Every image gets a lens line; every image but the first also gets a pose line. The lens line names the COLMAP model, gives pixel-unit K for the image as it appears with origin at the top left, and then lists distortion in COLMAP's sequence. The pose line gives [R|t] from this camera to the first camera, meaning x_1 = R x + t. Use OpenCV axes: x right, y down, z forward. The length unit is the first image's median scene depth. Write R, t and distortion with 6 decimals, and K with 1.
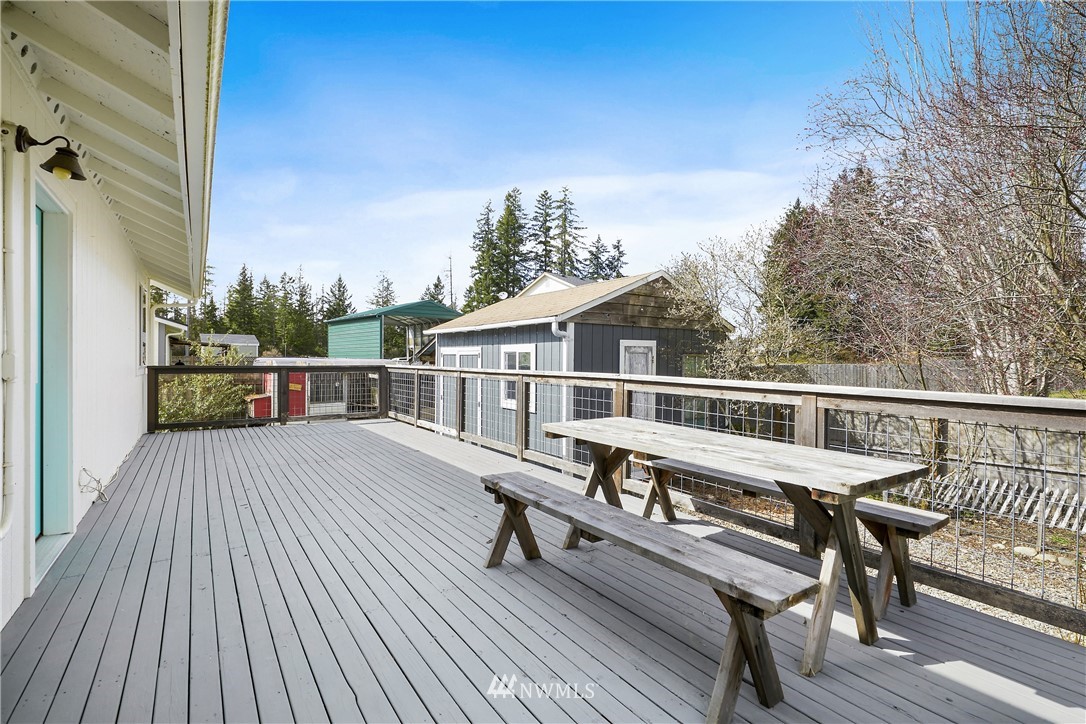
lens RADIAL K [[493.4, 0, 543.0], [0, 493.4, 362.0], [0, 0, 1]] dist [-0.000753, -0.000294]
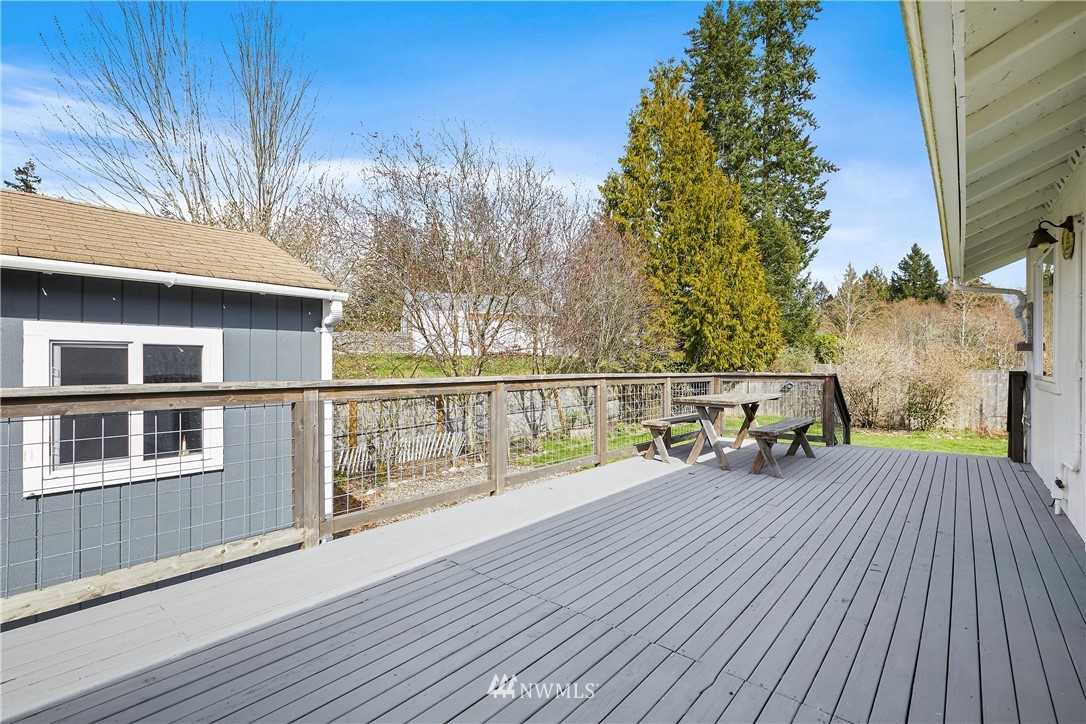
lens RADIAL K [[493.4, 0, 543.0], [0, 493.4, 362.0], [0, 0, 1]] dist [-0.000753, -0.000294]
pose [[-0.249356, -0.006407, 0.968391, -0.561963], [-0.002577, 0.999979, 0.005952, -0.007348], [-0.968409, -0.001011, -0.249367, 0.785906]]
